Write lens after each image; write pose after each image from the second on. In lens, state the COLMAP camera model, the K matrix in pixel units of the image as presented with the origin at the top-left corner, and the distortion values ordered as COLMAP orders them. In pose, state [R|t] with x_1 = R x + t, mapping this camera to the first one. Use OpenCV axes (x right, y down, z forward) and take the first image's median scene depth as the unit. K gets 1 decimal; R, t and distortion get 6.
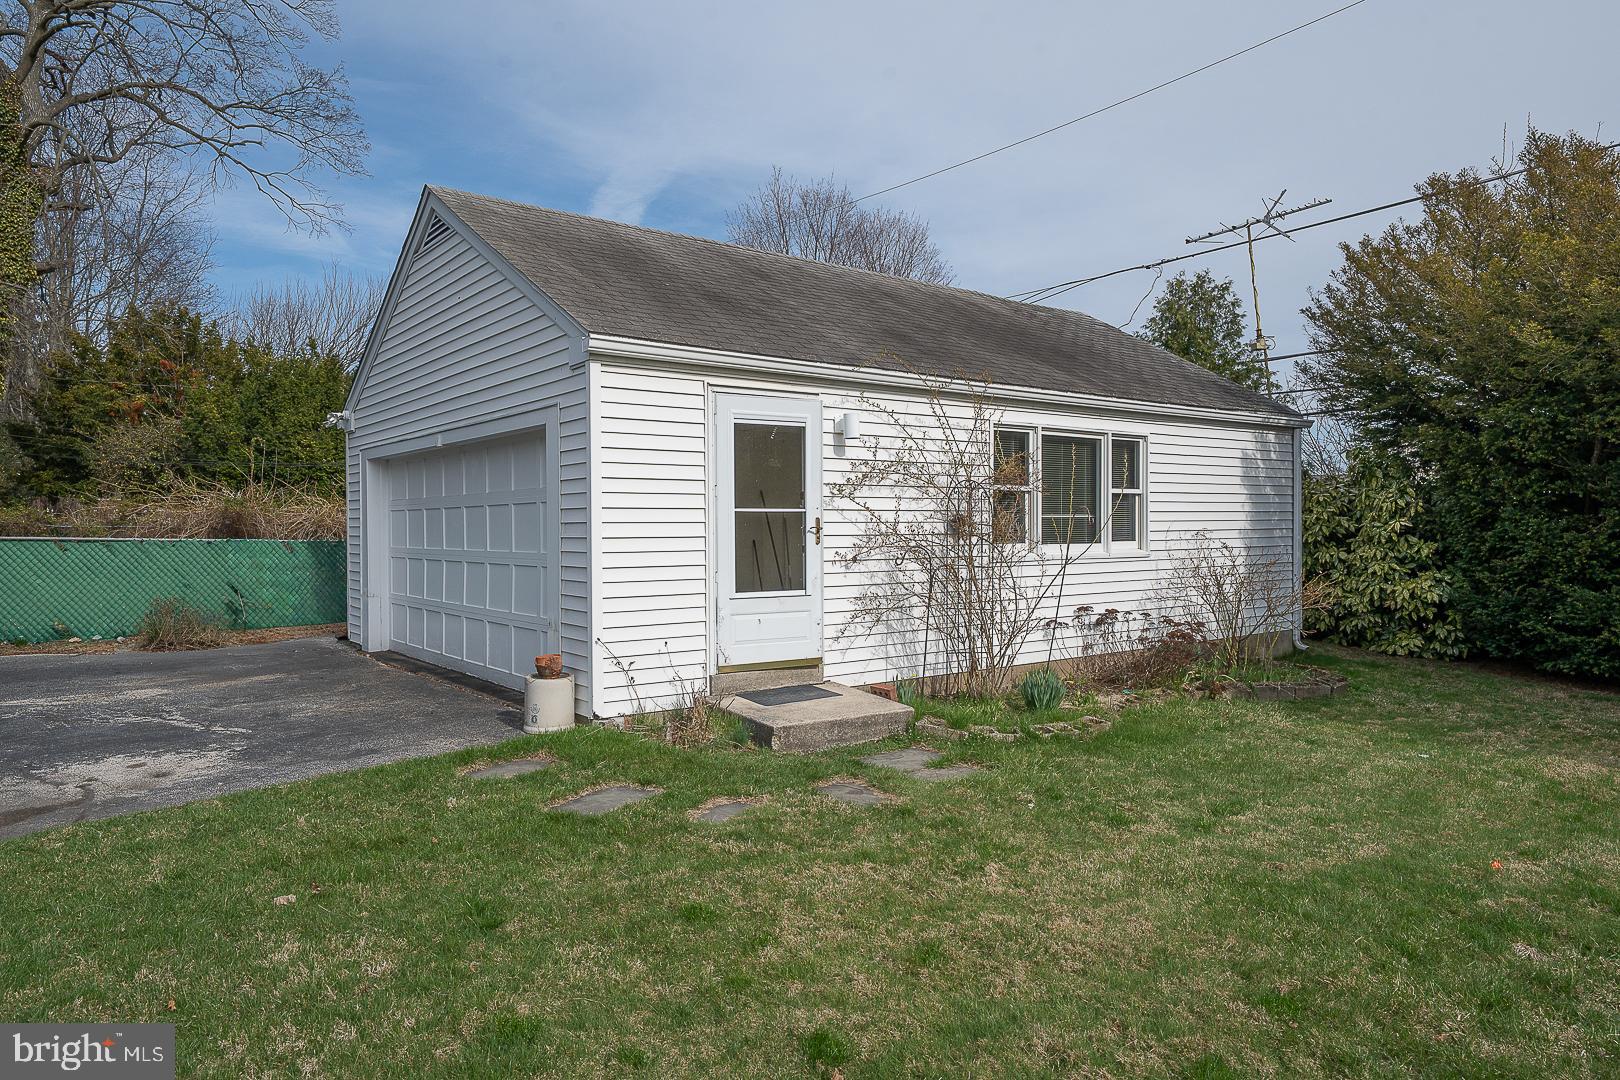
lens RADIAL K [[1003.1, 0, 810.0], [0, 1003.1, 540.0], [0, 0, 1]] dist [0.025447, -0.000732]
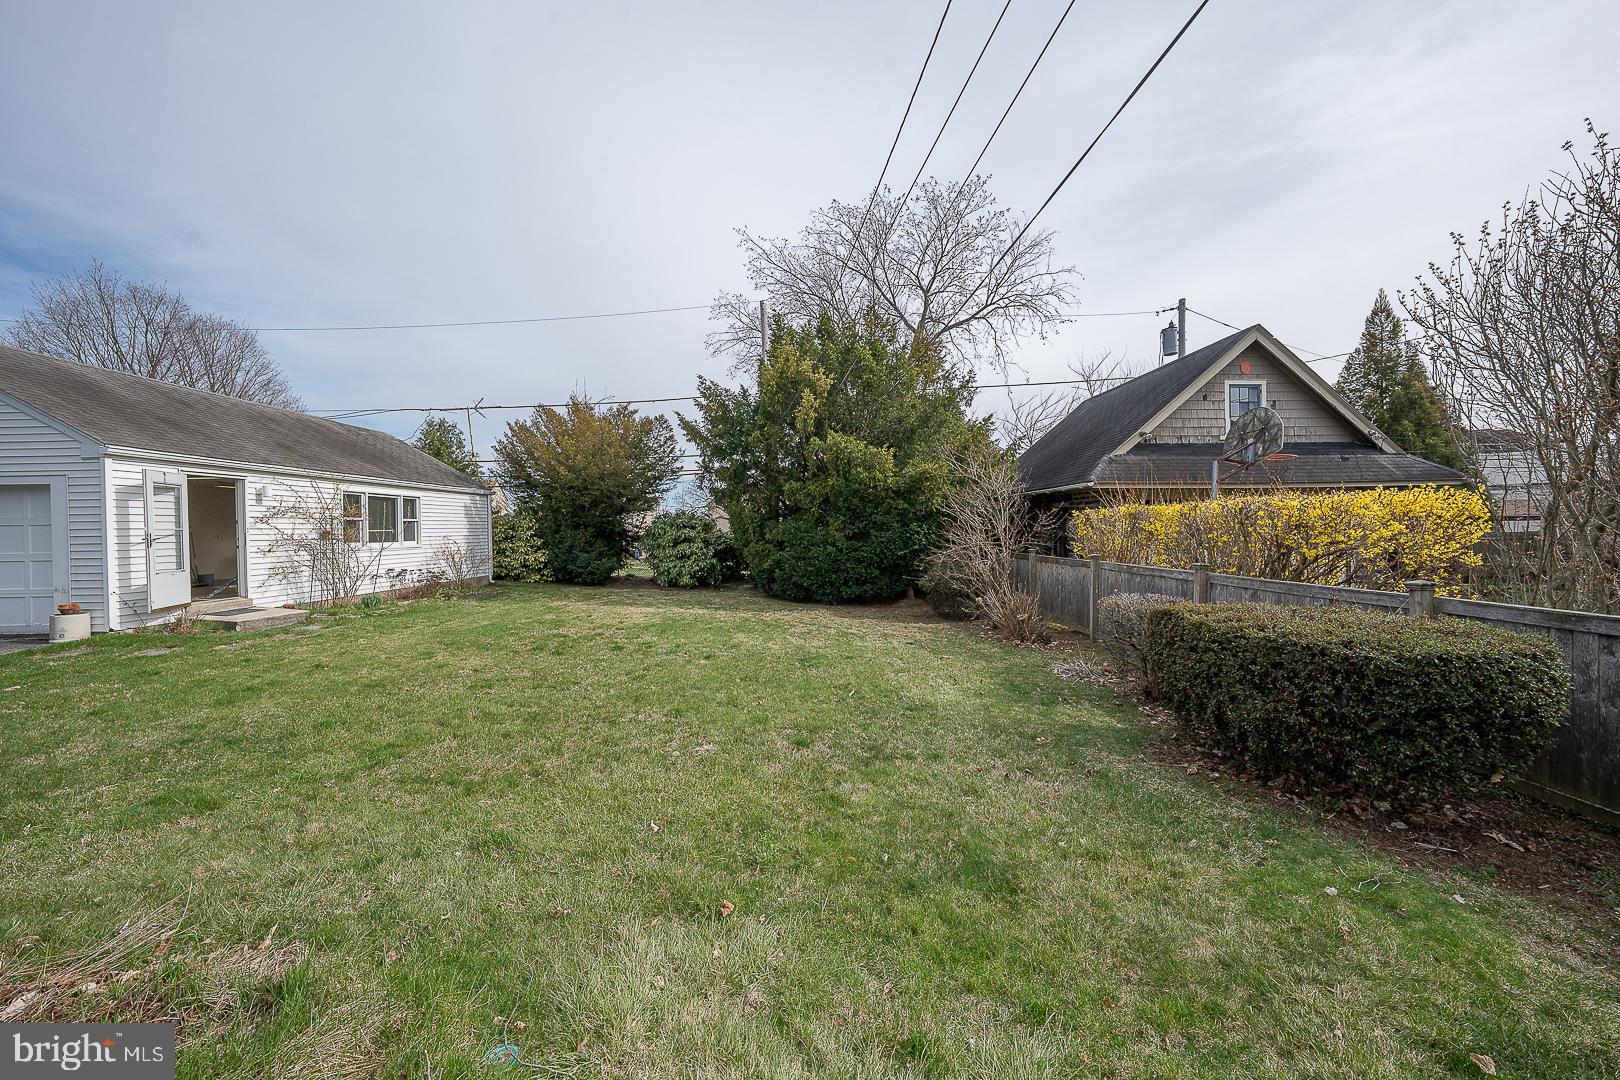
lens RADIAL K [[558.0, 0, 810.1], [0, 558.0, 533.9], [0, 0, 1]] dist [-0.026503, 0.006937]
pose [[0.601092, -0.009568, 0.799122, -0.173877], [0.019173, 0.999813, -0.002451, 0.006373], [-0.798950, 0.016794, 0.601163, -0.587420]]
